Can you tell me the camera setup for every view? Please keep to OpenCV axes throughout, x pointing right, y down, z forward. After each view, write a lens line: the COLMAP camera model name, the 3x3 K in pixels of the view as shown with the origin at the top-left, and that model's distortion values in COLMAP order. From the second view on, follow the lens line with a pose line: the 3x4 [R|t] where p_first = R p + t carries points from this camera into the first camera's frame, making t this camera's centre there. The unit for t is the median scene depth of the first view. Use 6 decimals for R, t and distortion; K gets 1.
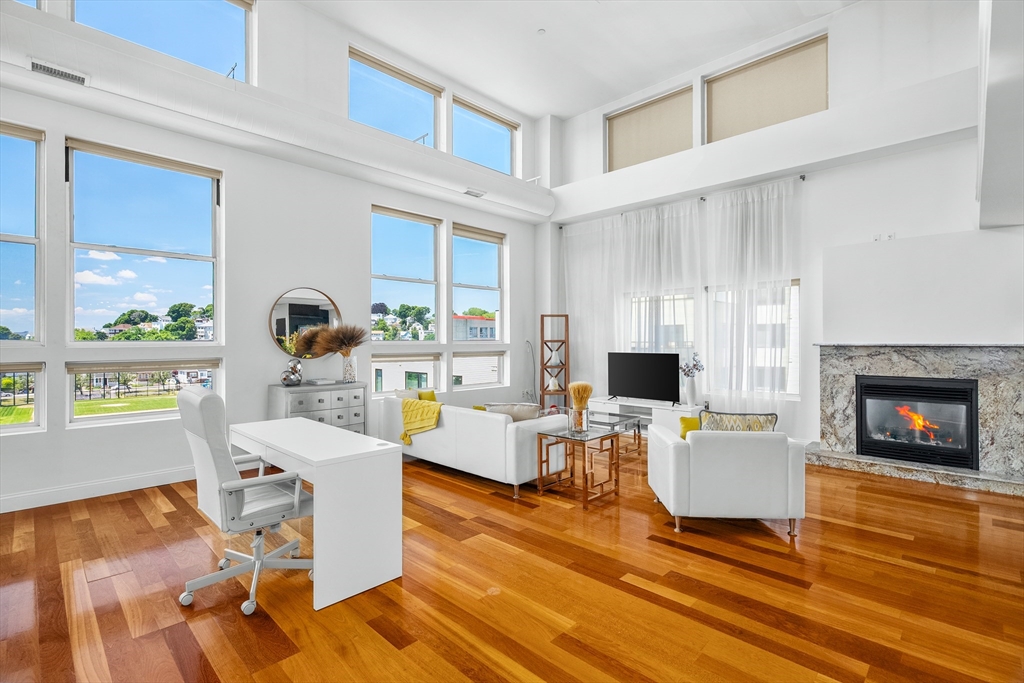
lens RADIAL K [[475.5, 0, 512.0], [0, 475.5, 341.5], [0, 0, 1]] dist [-0.004500, 0.001178]
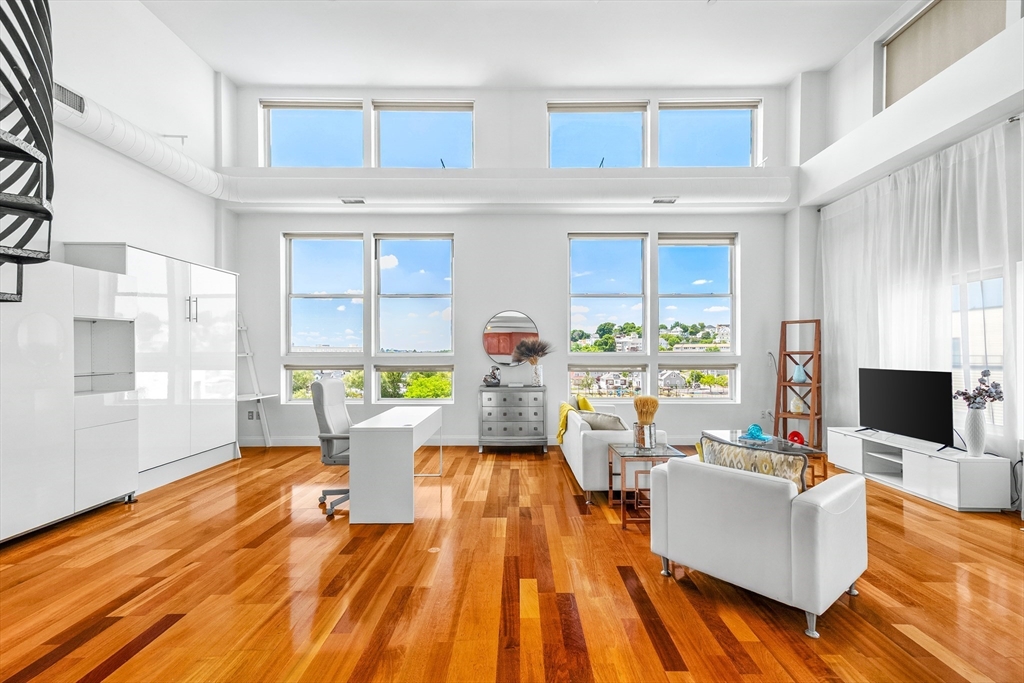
lens RADIAL K [[468.0, 0, 517.7], [0, 468.0, 353.5], [0, 0, 1]] dist [0.019187, 0.000206]
pose [[0.697371, 0.000413, -0.716710, 0.404472], [-0.002237, 0.999996, -0.001601, 0.003164], [0.716706, 0.002720, 0.697370, 0.116143]]
